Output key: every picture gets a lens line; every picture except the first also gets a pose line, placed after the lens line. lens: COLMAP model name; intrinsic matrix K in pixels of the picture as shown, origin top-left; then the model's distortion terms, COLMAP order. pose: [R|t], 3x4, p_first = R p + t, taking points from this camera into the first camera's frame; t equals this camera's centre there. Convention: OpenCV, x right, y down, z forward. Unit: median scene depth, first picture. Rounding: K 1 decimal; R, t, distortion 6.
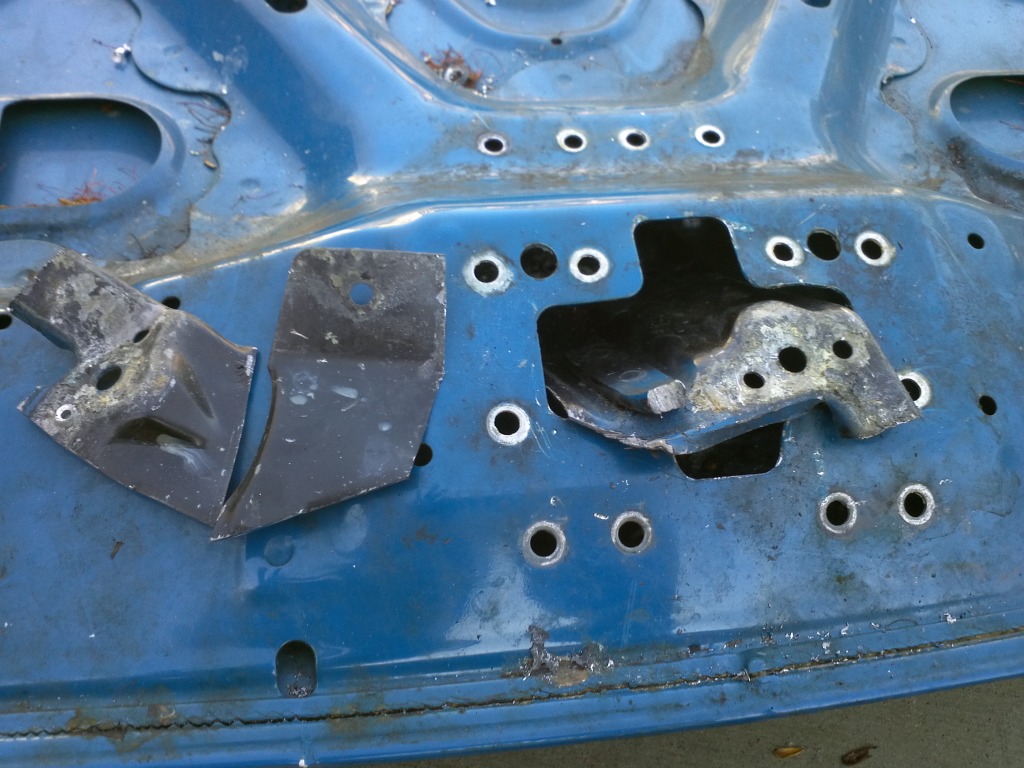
lens RADIAL K [[1017.6, 0, 541.7], [0, 1017.6, 362.9], [0, 0, 1]] dist [0.046672, -0.282158]
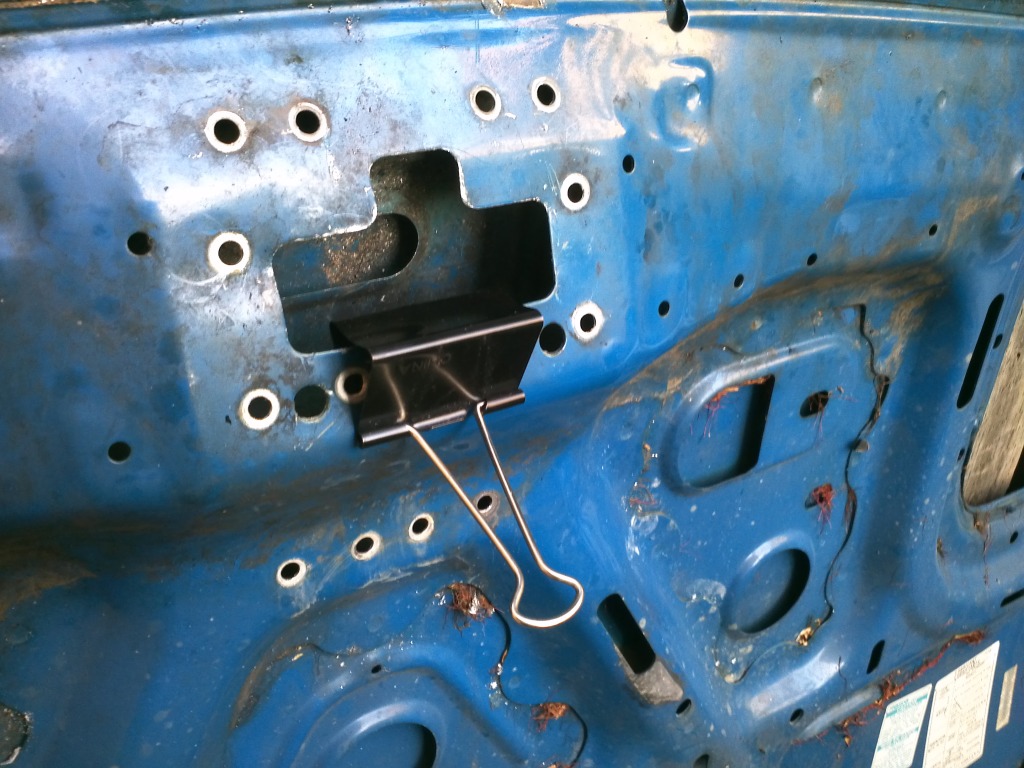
lens RADIAL K [[1017.6, 0, 541.7], [0, 1017.6, 362.9], [0, 0, 1]] dist [0.046672, -0.282158]
pose [[-0.746754, 0.130265, -0.652219, 0.744569], [-0.227518, -0.971503, 0.066461, -0.192734], [-0.624975, 0.198021, 0.755111, 0.111468]]
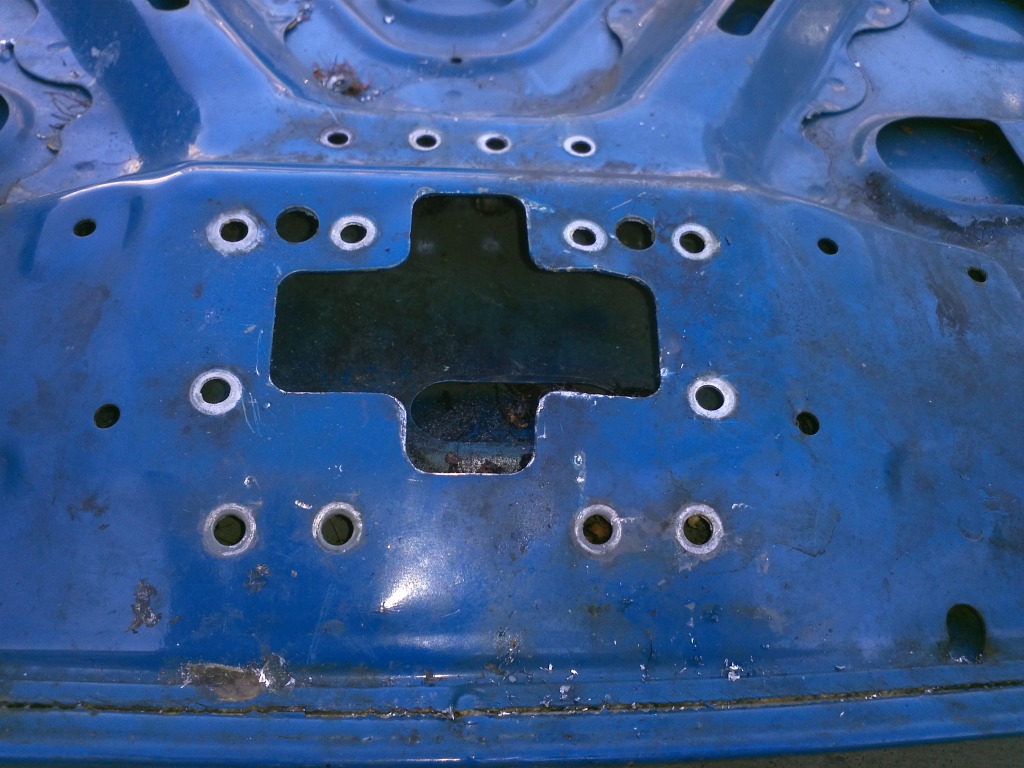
lens RADIAL K [[1017.6, 0, 541.7], [0, 1017.6, 362.9], [0, 0, 1]] dist [0.046672, -0.282158]
pose [[0.994052, 0.064587, -0.087689, 0.281470], [-0.074944, 0.989884, -0.120473, 0.105941], [0.079021, 0.126328, 0.988836, 0.142614]]
